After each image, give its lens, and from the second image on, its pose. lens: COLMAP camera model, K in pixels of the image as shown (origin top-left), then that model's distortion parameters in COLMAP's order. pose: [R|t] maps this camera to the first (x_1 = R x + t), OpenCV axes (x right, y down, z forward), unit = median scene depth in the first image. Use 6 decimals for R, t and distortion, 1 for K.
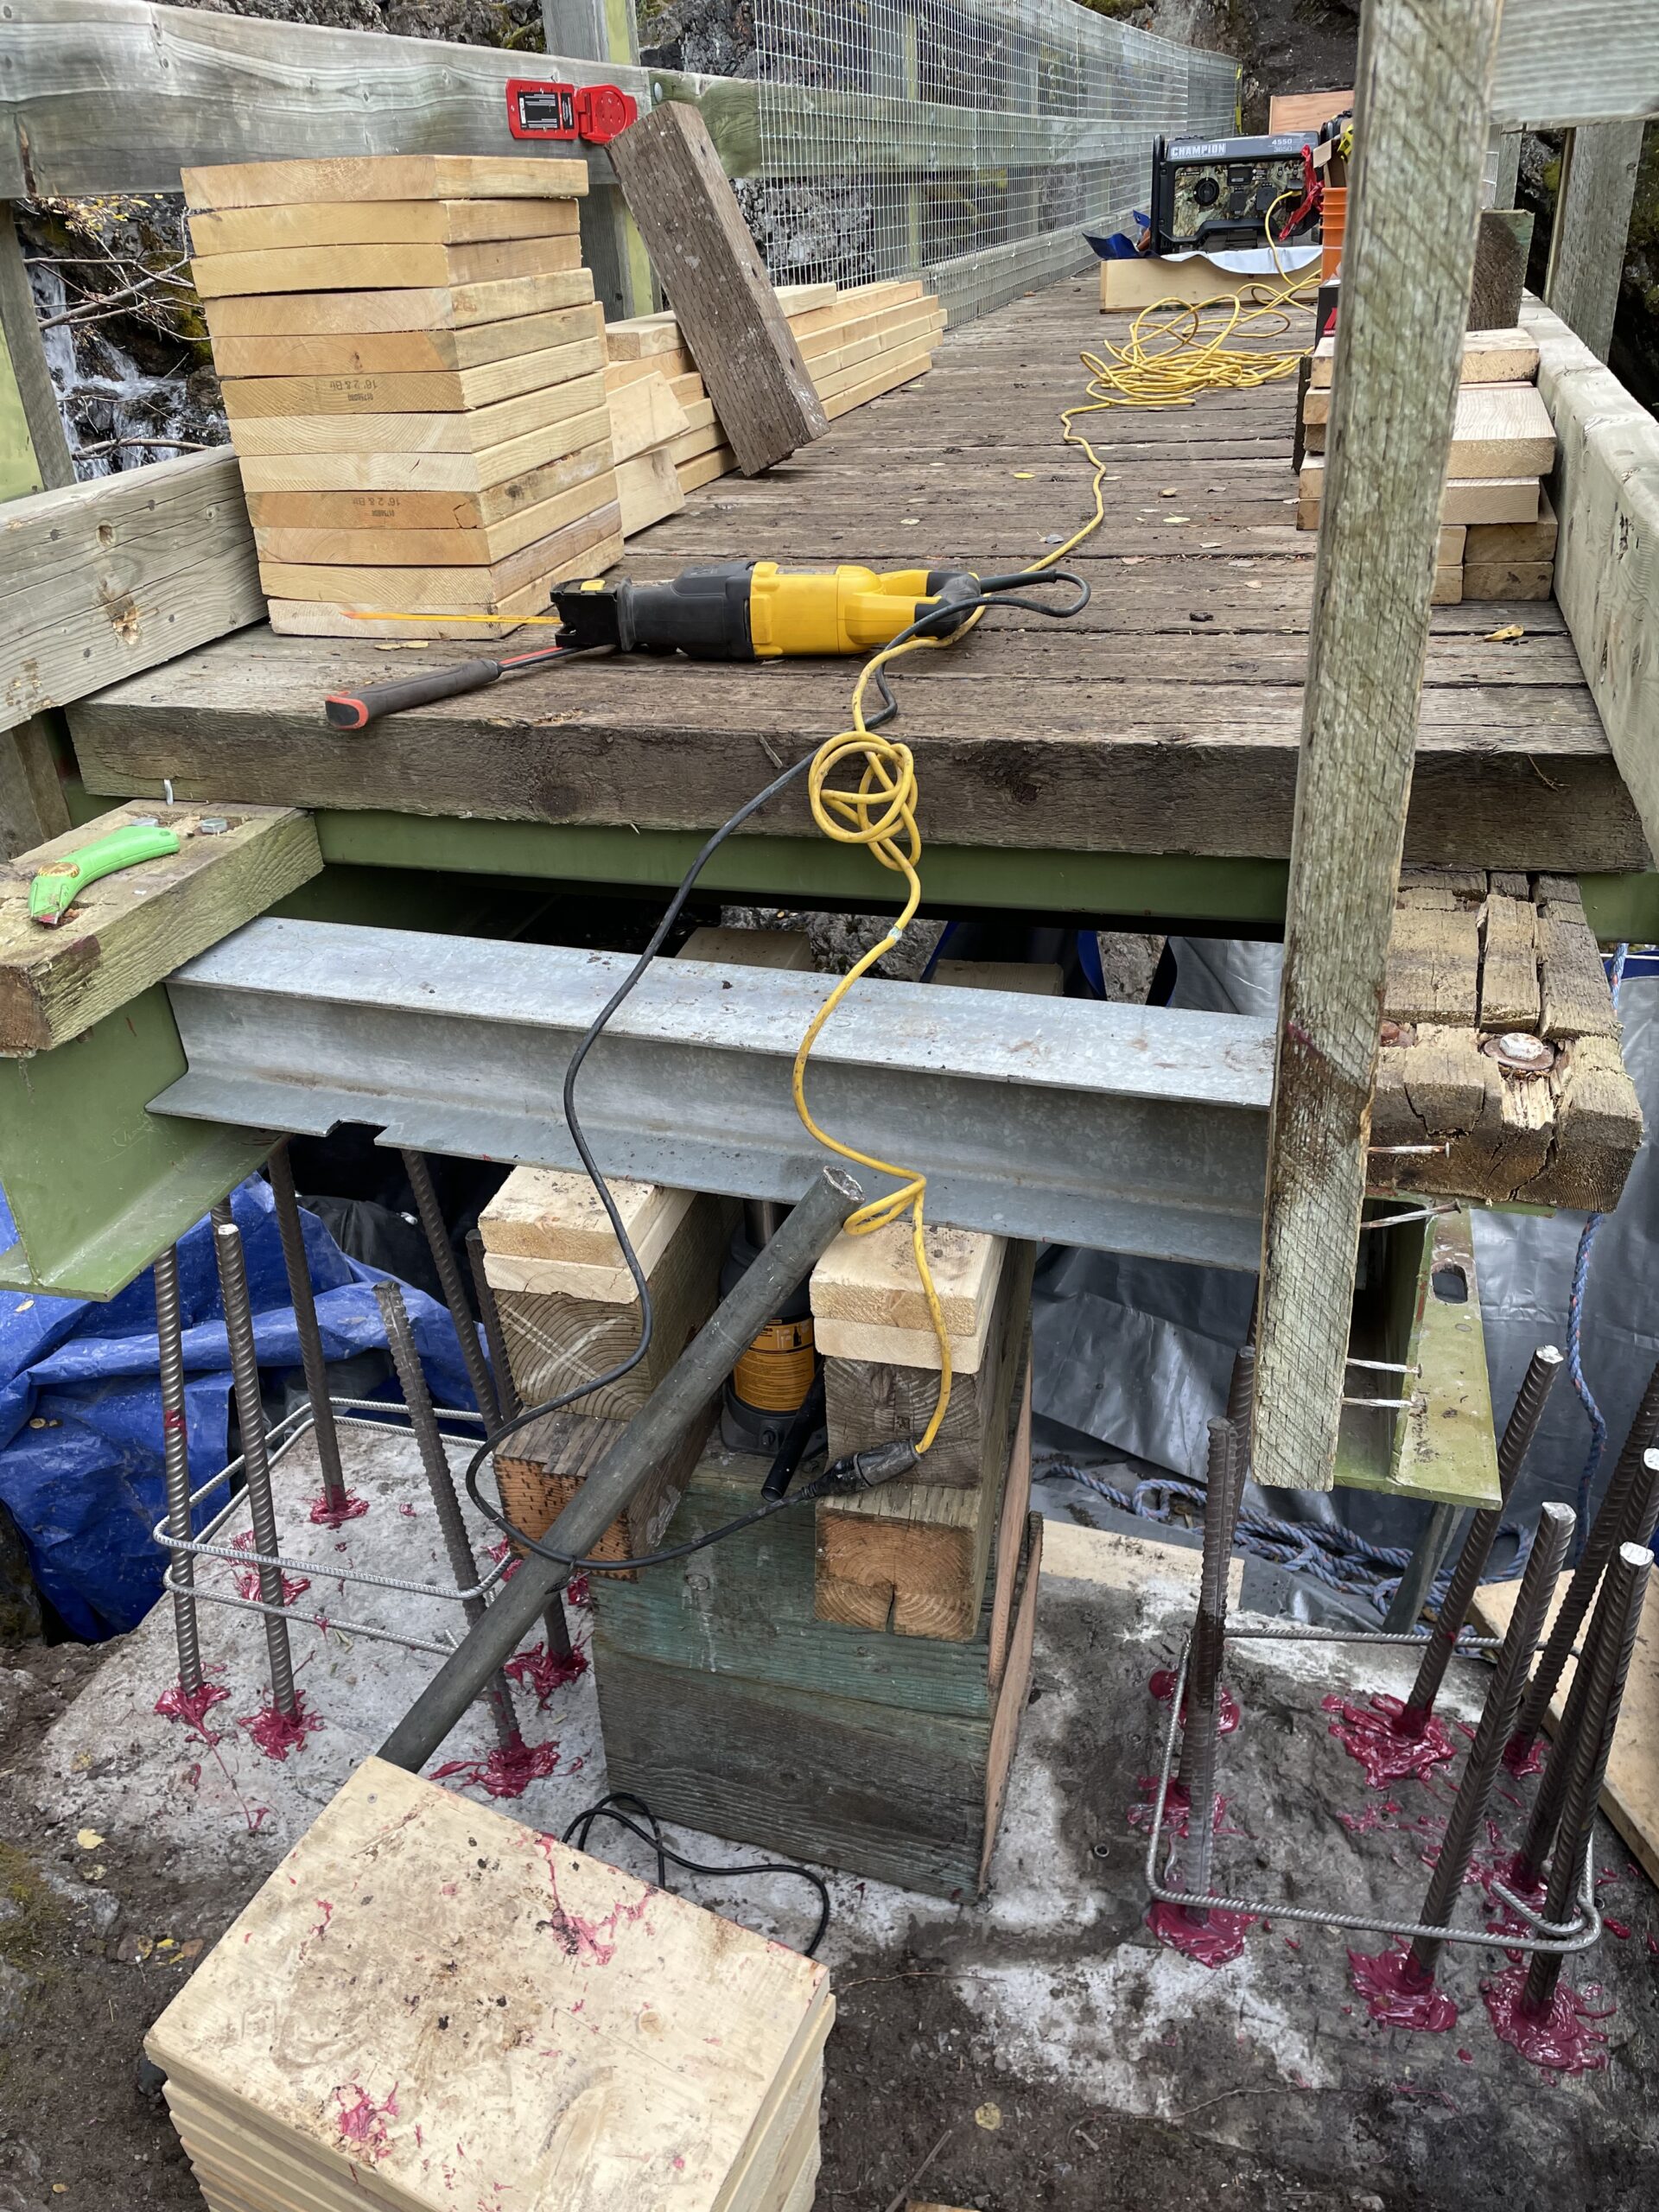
lens RADIAL K [[1665.8, 0, 820.6], [0, 1665.8, 1099.9], [0, 0, 1]] dist [0.022306, -0.044117]
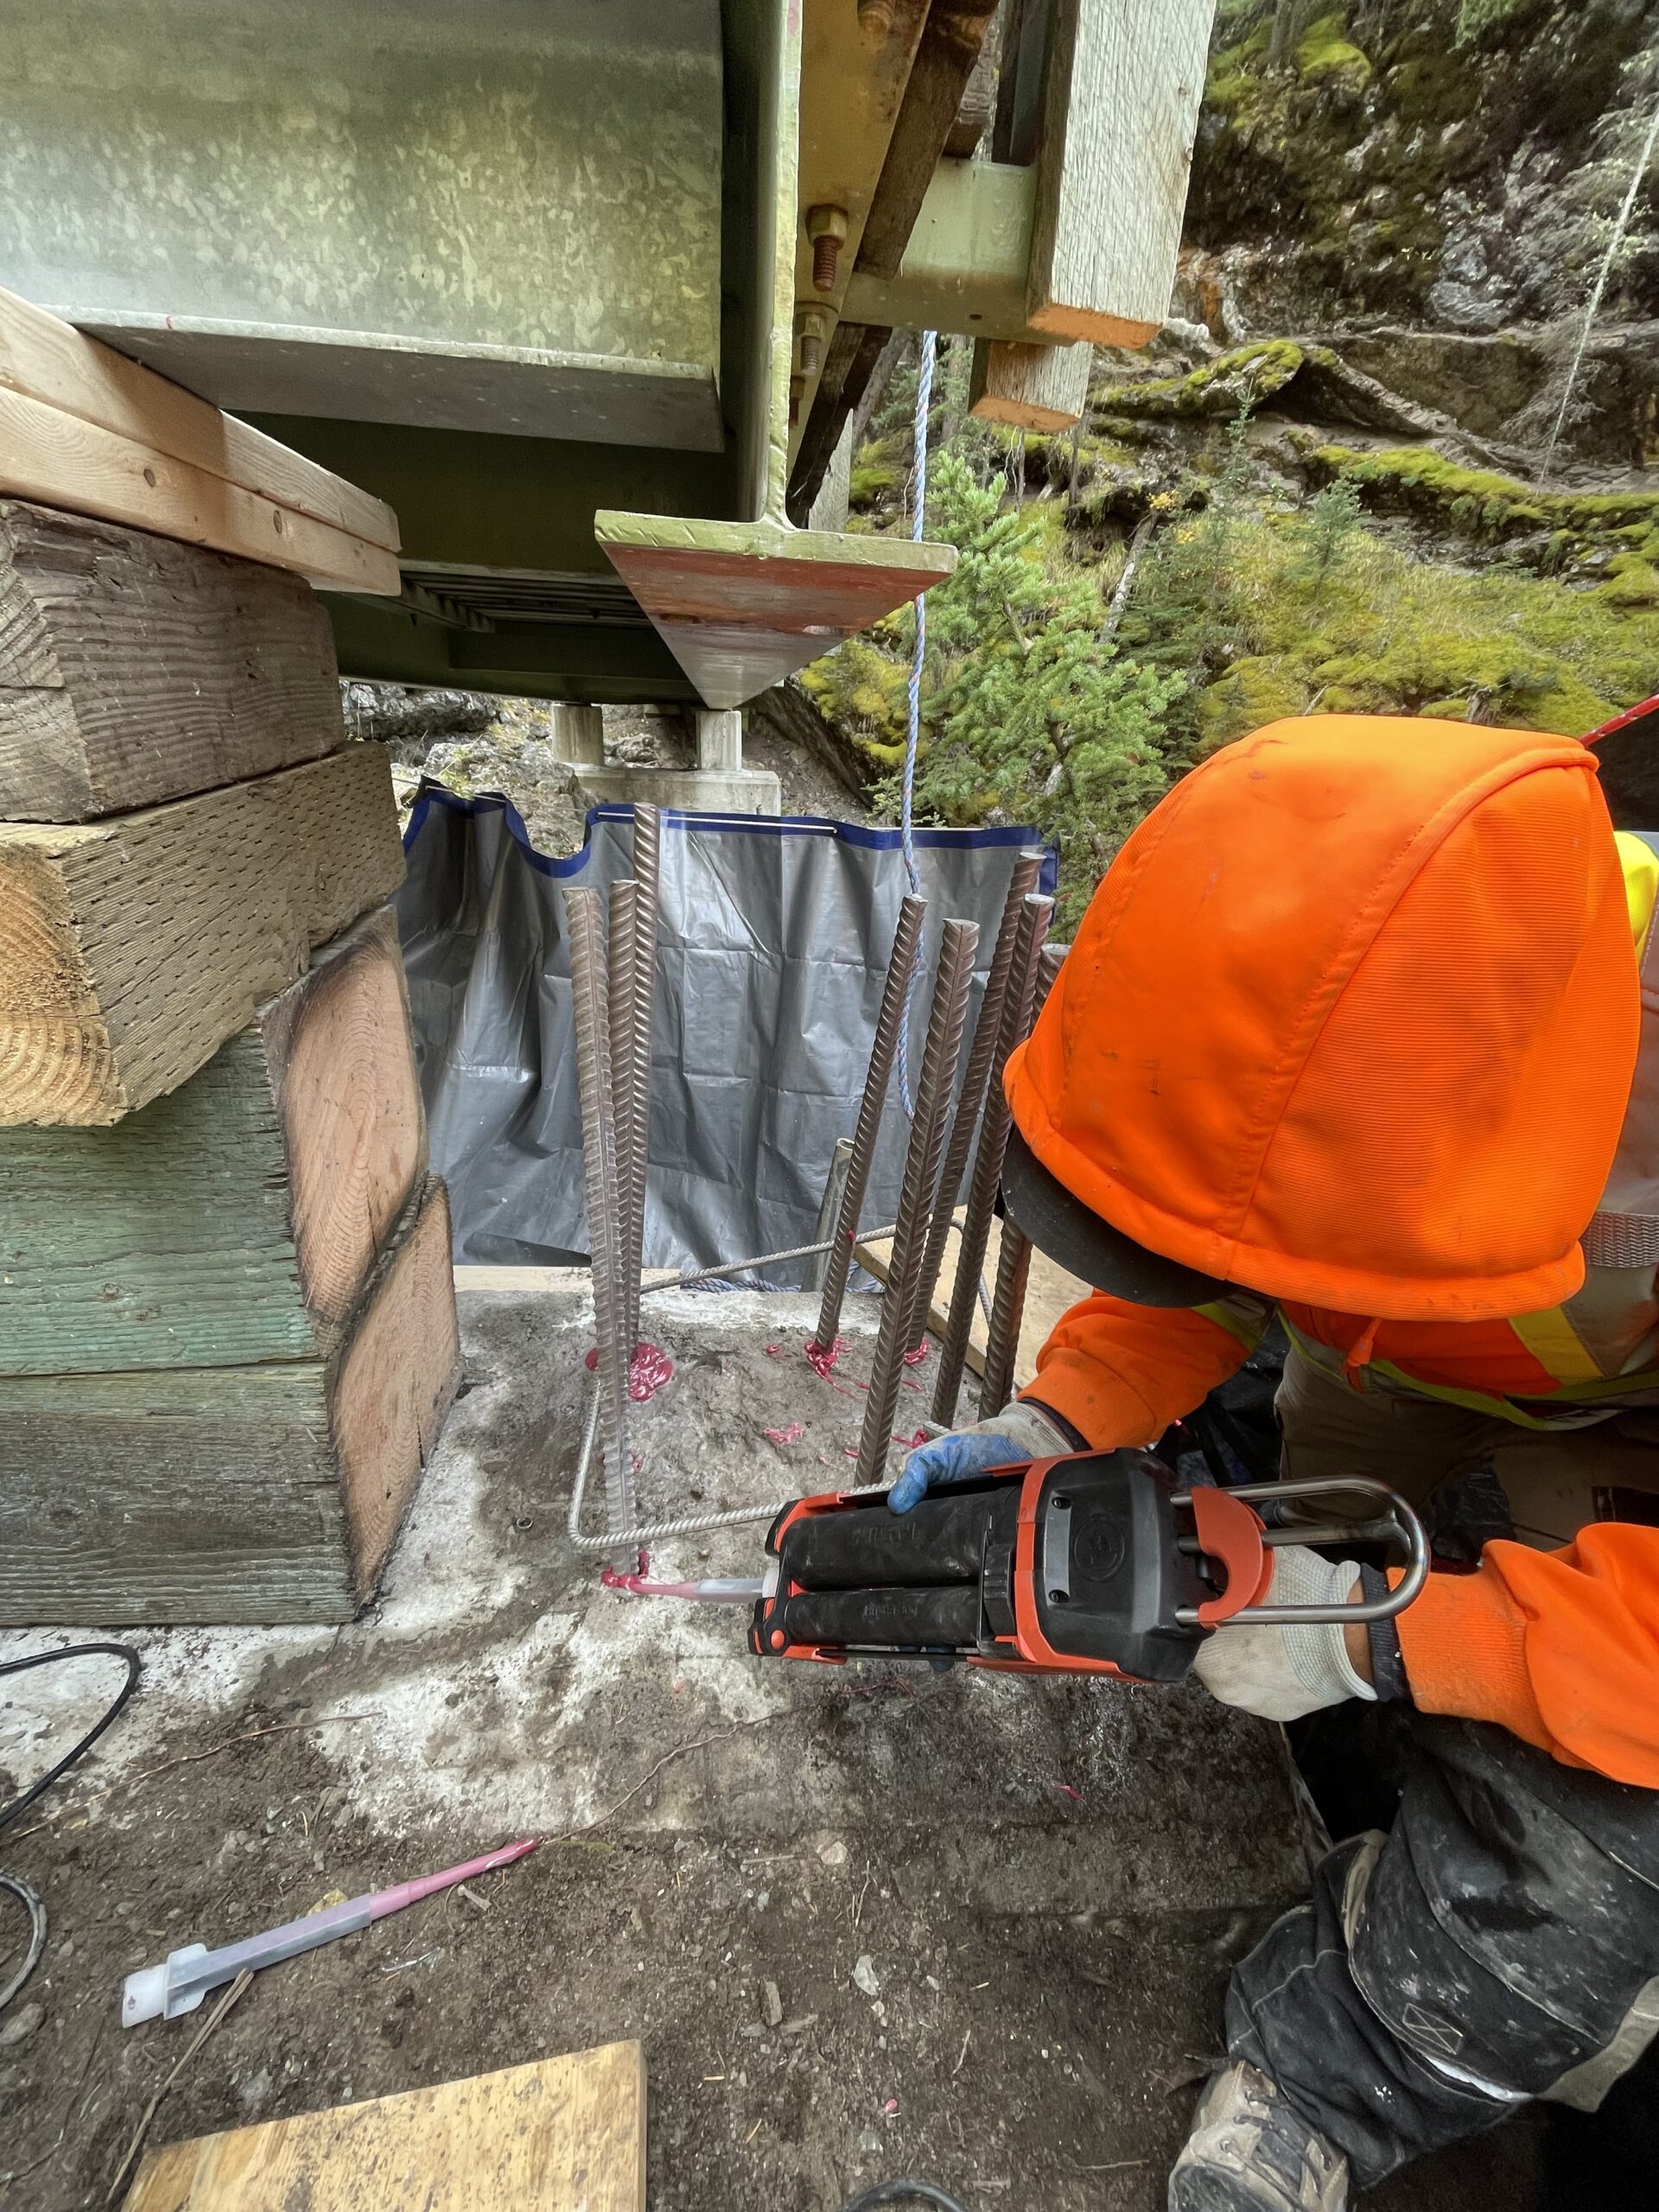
lens RADIAL K [[884.2, 0, 834.3], [0, 884.2, 1099.9], [0, 0, 1]] dist [0.001643, -0.000240]
pose [[0.919981, -0.059273, 0.387455, 0.159949], [0.098330, 0.991790, -0.081752, 0.294106], [-0.379429, 0.113309, 0.918256, 0.493633]]
